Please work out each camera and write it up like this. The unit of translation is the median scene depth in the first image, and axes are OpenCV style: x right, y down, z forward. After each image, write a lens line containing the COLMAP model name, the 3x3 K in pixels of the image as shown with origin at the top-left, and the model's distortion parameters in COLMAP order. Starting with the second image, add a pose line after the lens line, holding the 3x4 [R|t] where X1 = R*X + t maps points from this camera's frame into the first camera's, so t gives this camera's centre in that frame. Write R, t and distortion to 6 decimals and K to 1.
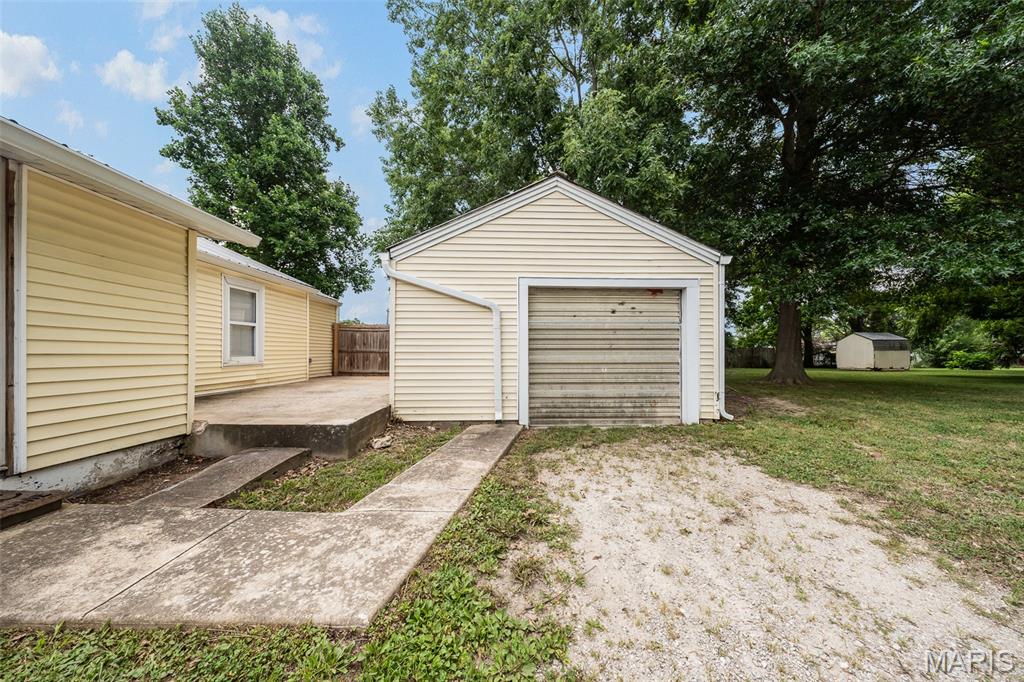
lens RADIAL K [[309.5, 0, 511.8], [0, 309.5, 356.6], [0, 0, 1]] dist [0.010623, -0.007052]
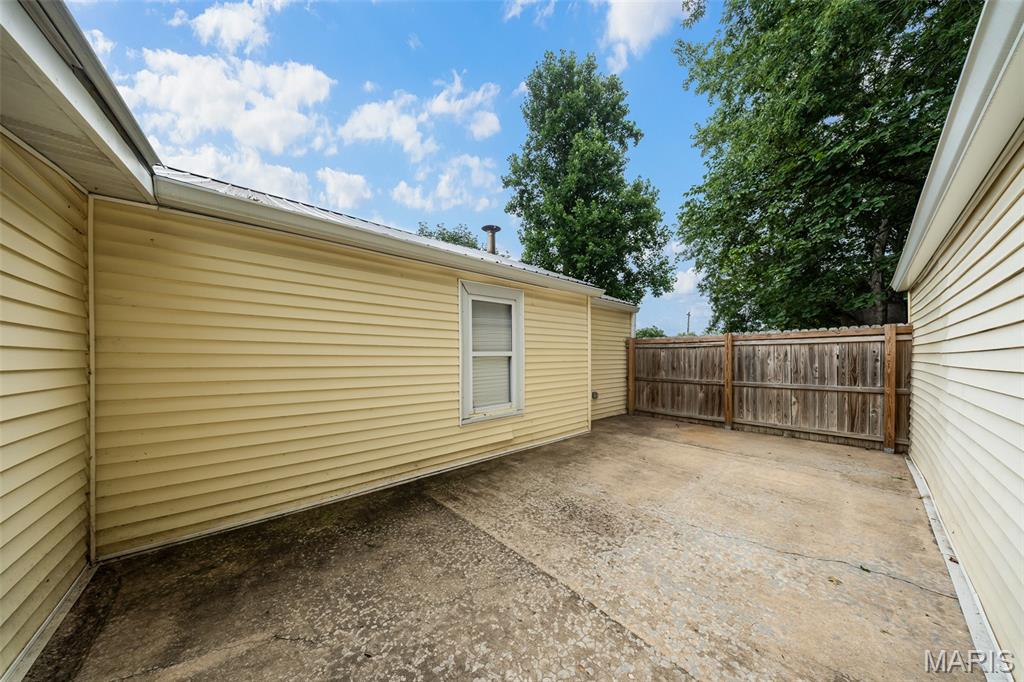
lens RADIAL K [[309.5, 0, 511.8], [0, 309.5, 356.6], [0, 0, 1]] dist [0.010623, -0.007052]
pose [[0.626402, -0.008681, -0.779452, -0.114671], [-0.007148, 0.999832, -0.016880, -0.030219], [0.779468, 0.016146, 0.626234, 0.211506]]
